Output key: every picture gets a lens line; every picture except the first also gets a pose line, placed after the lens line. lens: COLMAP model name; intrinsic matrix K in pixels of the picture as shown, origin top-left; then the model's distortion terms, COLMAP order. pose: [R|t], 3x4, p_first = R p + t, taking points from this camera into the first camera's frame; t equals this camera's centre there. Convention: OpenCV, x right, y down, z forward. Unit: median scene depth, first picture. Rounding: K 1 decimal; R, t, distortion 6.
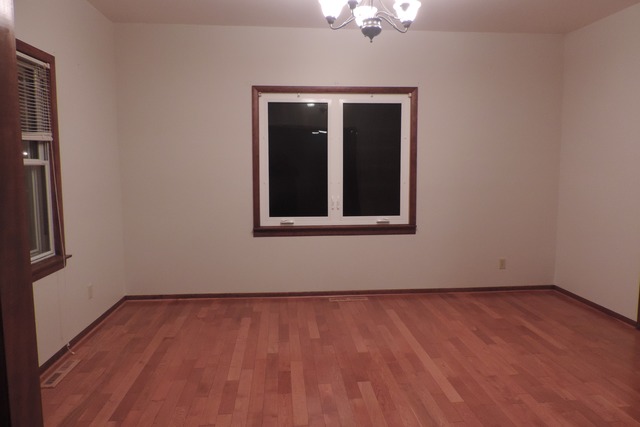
lens RADIAL K [[446.2, 0, 320.0], [0, 446.2, 213.5], [0, 0, 1]] dist [-0.040586, 0.003910]
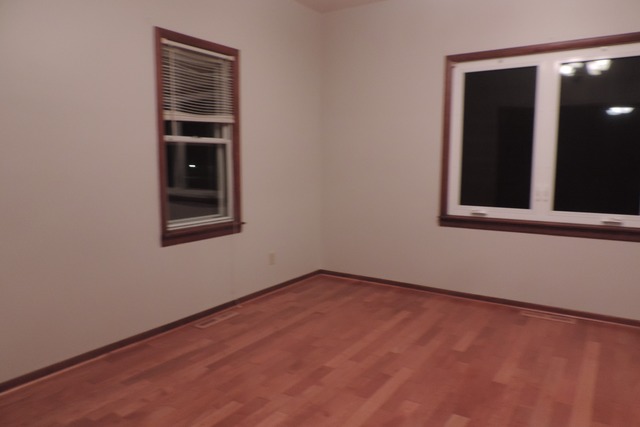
lens RADIAL K [[446.2, 0, 320.0], [0, 446.2, 213.5], [0, 0, 1]] dist [-0.040586, 0.003910]
pose [[0.780943, 0.077880, -0.619728, 0.246802], [-0.067613, 0.996906, 0.040078, 0.009097], [0.620932, 0.010603, 0.783793, 0.168835]]
